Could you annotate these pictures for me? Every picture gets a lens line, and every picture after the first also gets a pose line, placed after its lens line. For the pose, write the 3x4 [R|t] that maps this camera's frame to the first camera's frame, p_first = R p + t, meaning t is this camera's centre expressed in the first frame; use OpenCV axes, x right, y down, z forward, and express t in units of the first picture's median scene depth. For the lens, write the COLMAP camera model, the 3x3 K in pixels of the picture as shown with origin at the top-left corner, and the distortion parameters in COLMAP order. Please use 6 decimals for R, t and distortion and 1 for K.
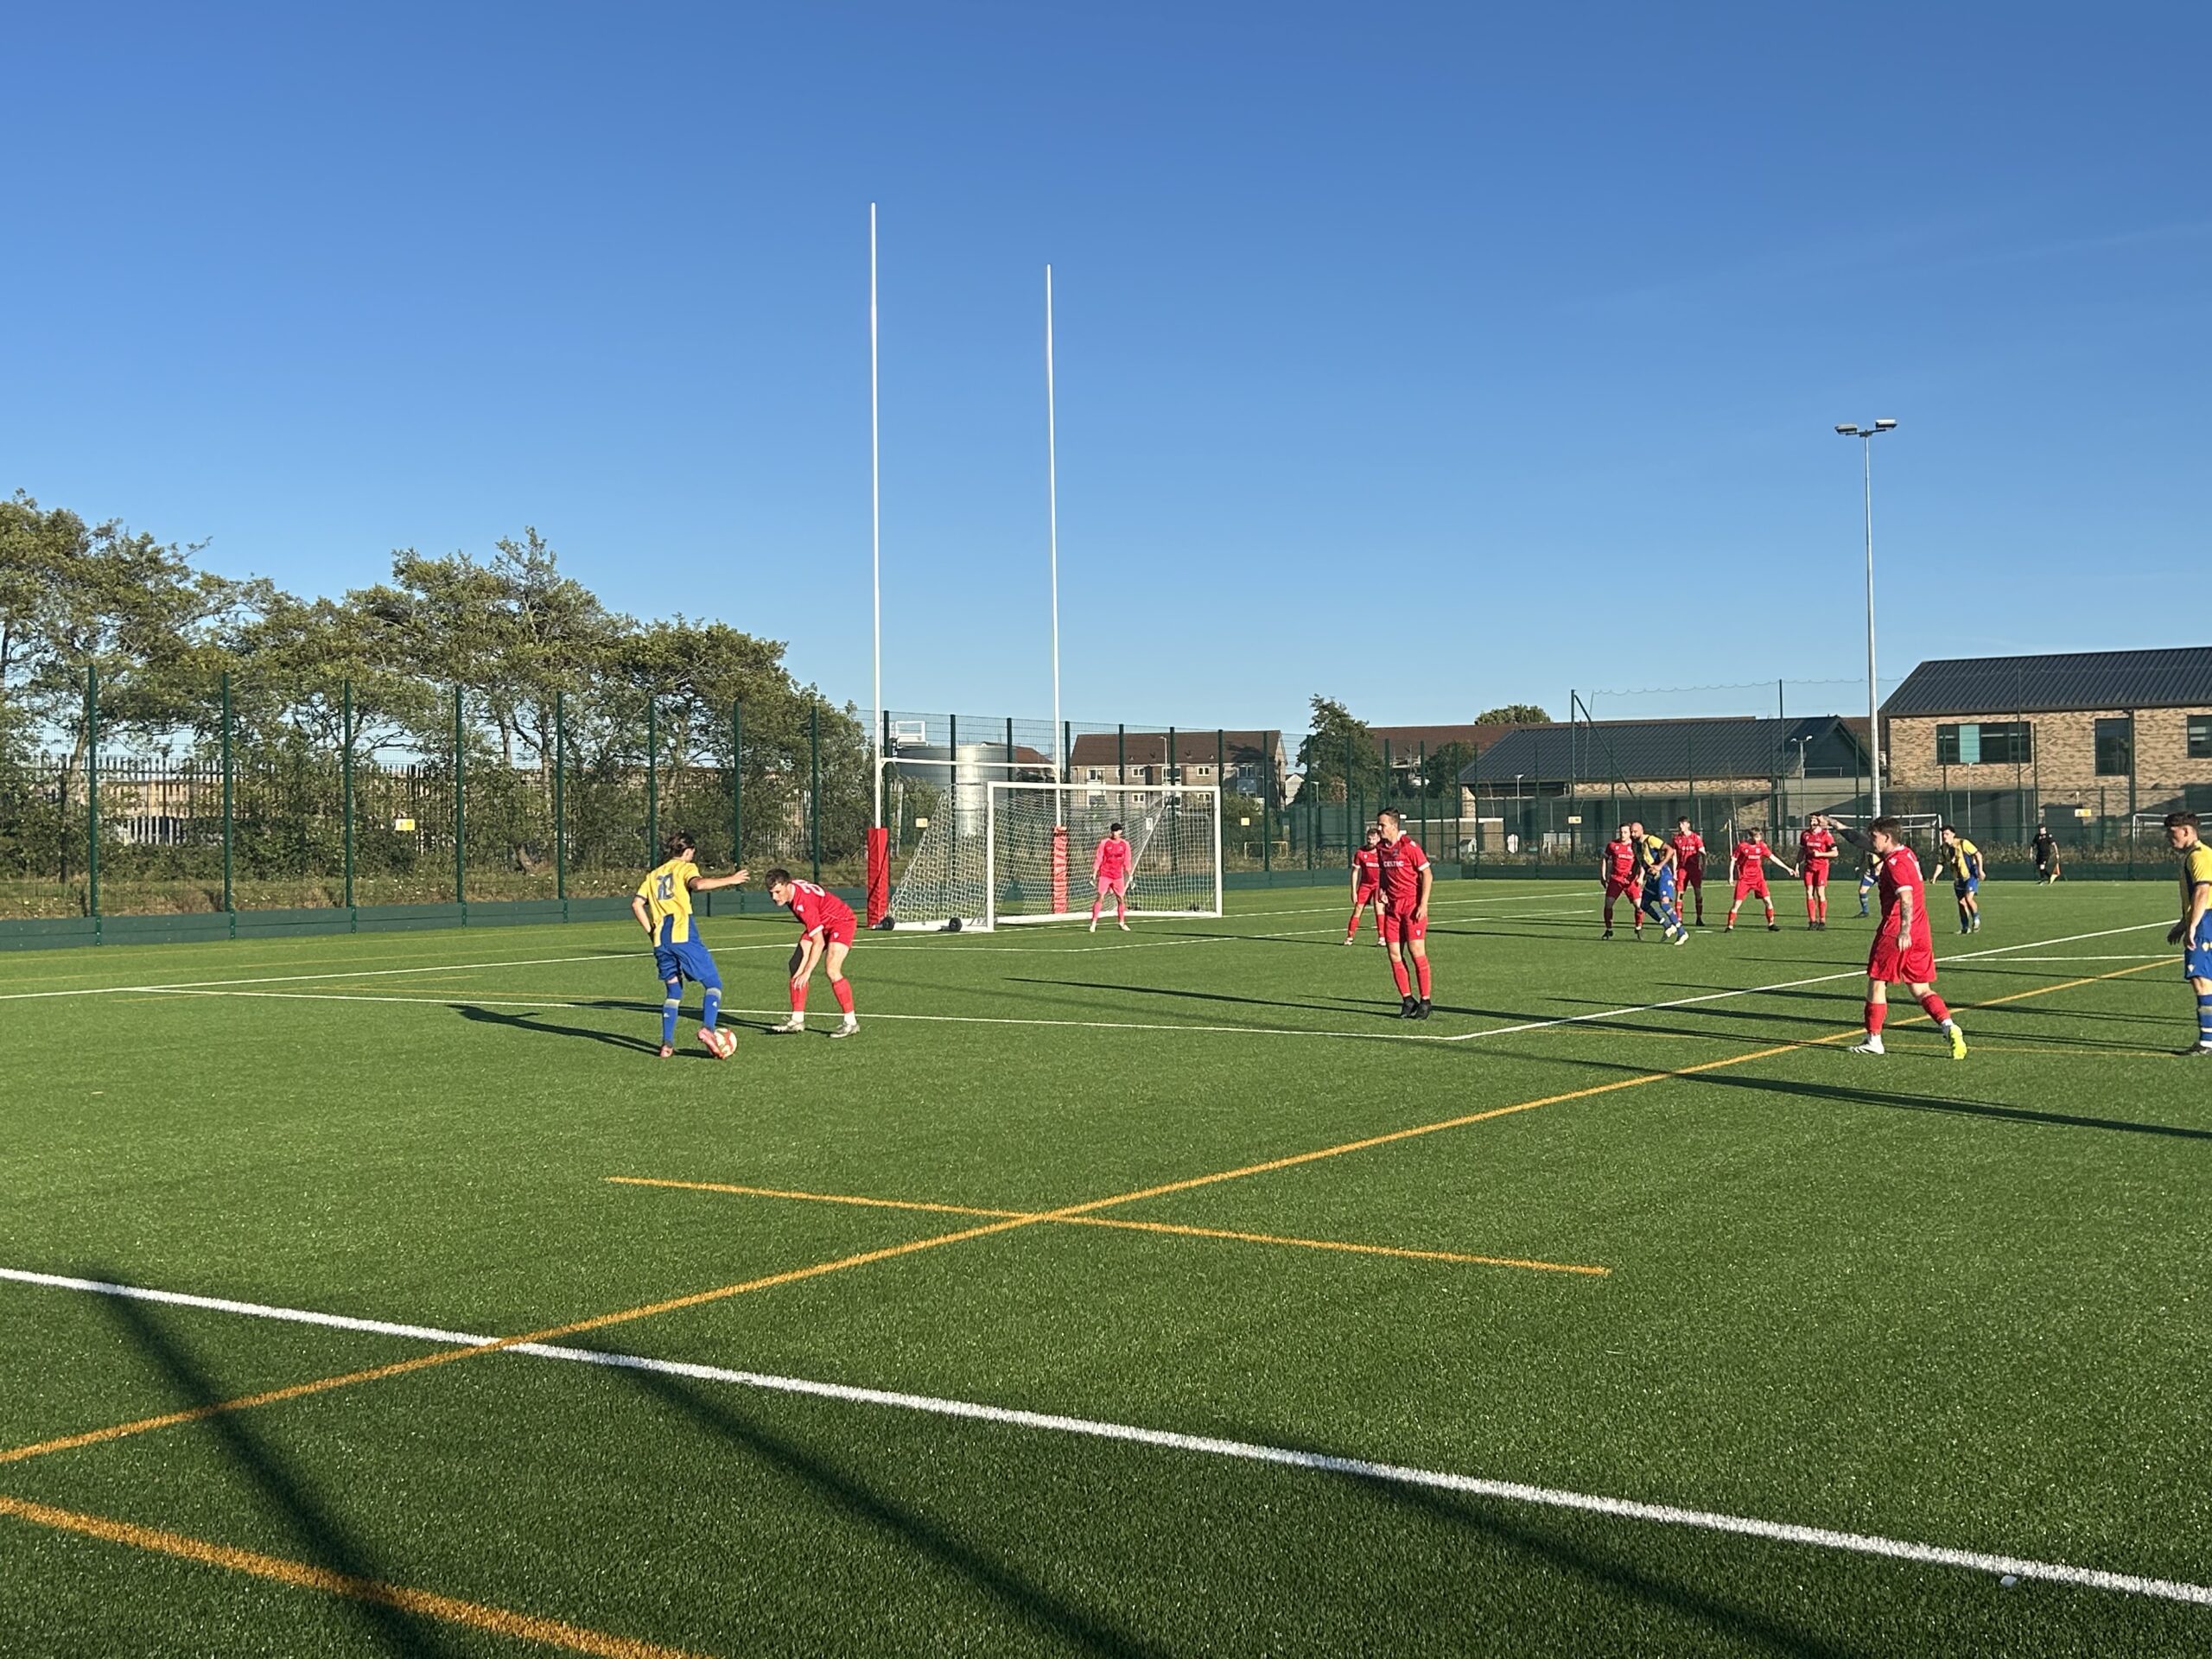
lens RADIAL K [[2516.3, 0, 1105.0], [0, 2516.3, 719.1], [0, 0, 1]] dist [0.163718, -0.377359]
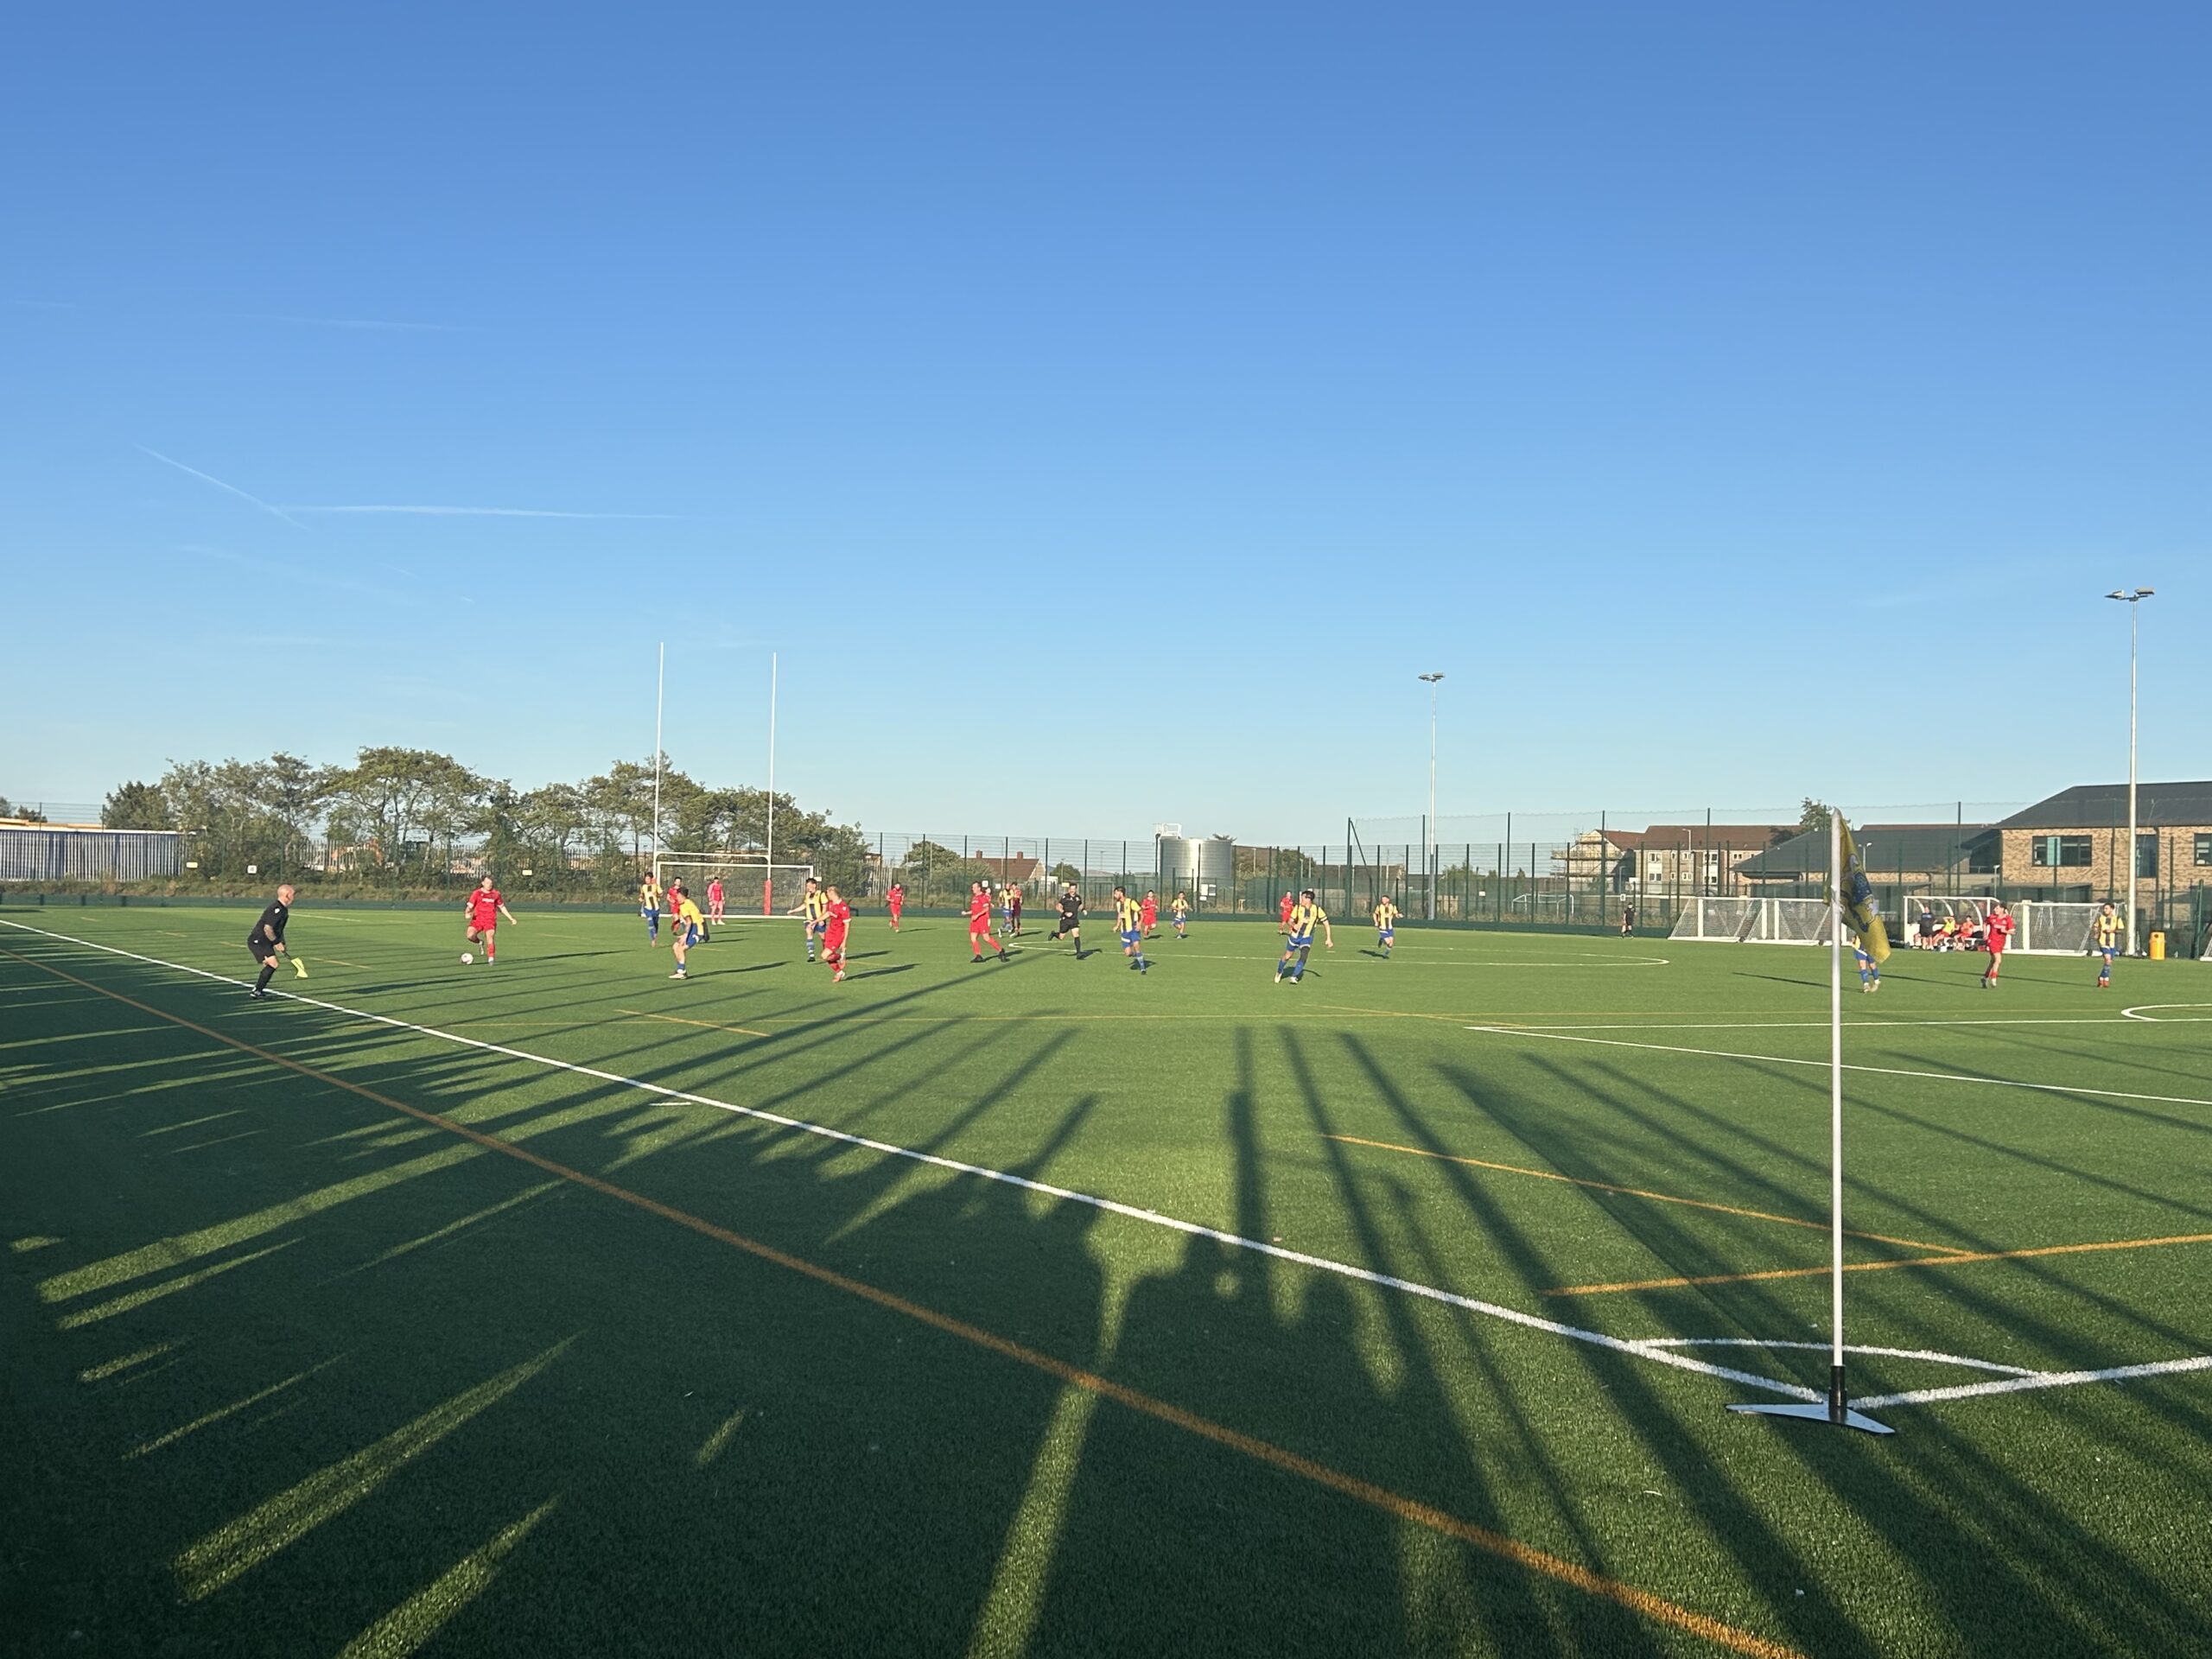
lens RADIAL K [[2273.5, 0, 1106.0], [0, 2273.5, 829.5], [0, 0, 1]] dist [-0.000030, -0.002436]
pose [[0.893586, 0.020781, -0.448410, 0.431605], [-0.012858, 0.999703, 0.020706, -0.019660], [0.448707, -0.012736, 0.893588, -0.281658]]
